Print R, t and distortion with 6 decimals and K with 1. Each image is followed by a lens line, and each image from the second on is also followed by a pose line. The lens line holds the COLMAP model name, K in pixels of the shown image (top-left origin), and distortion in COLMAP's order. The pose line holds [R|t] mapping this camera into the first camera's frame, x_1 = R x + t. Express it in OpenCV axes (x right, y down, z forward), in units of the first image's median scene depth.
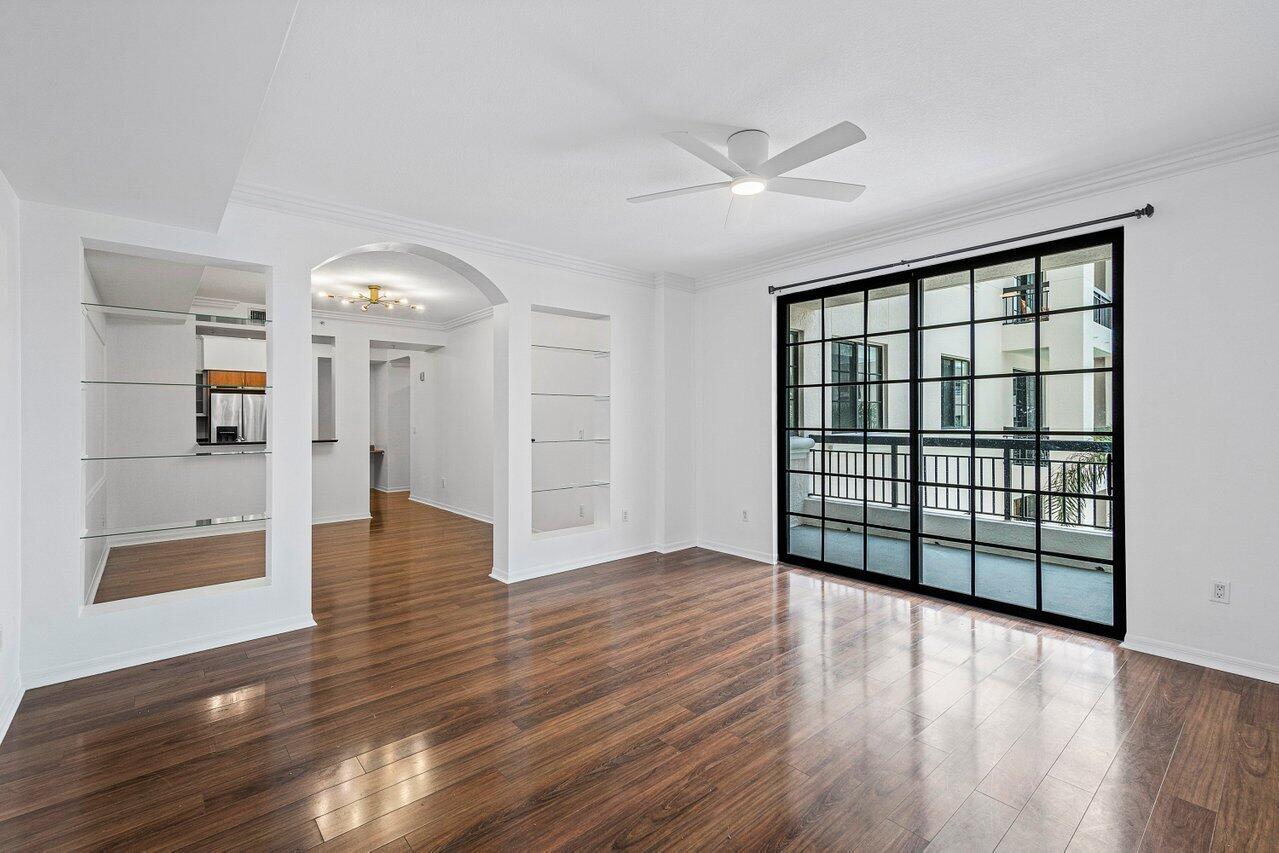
lens RADIAL K [[560.2, 0, 640.0], [0, 560.2, 422.3], [0, 0, 1]] dist [0.019292, 0.000437]
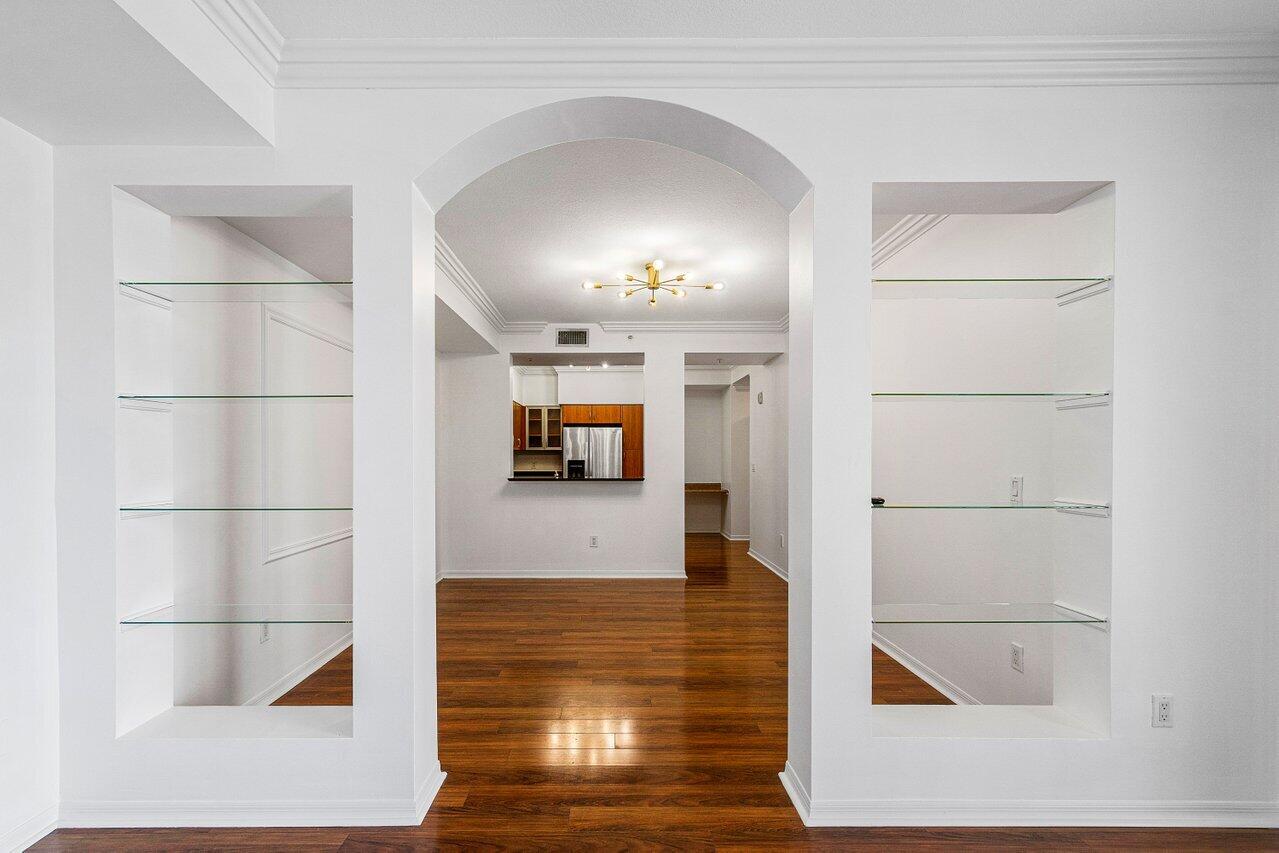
lens RADIAL K [[560.2, 0, 612.2], [0, 560.2, 462.5], [0, 0, 1]] dist [0.019292, 0.000437]
pose [[0.753062, 0.009549, -0.657880, -0.052055], [-0.002299, 0.999927, 0.011881, -0.002342], [0.657945, -0.007435, 0.753029, 0.464453]]
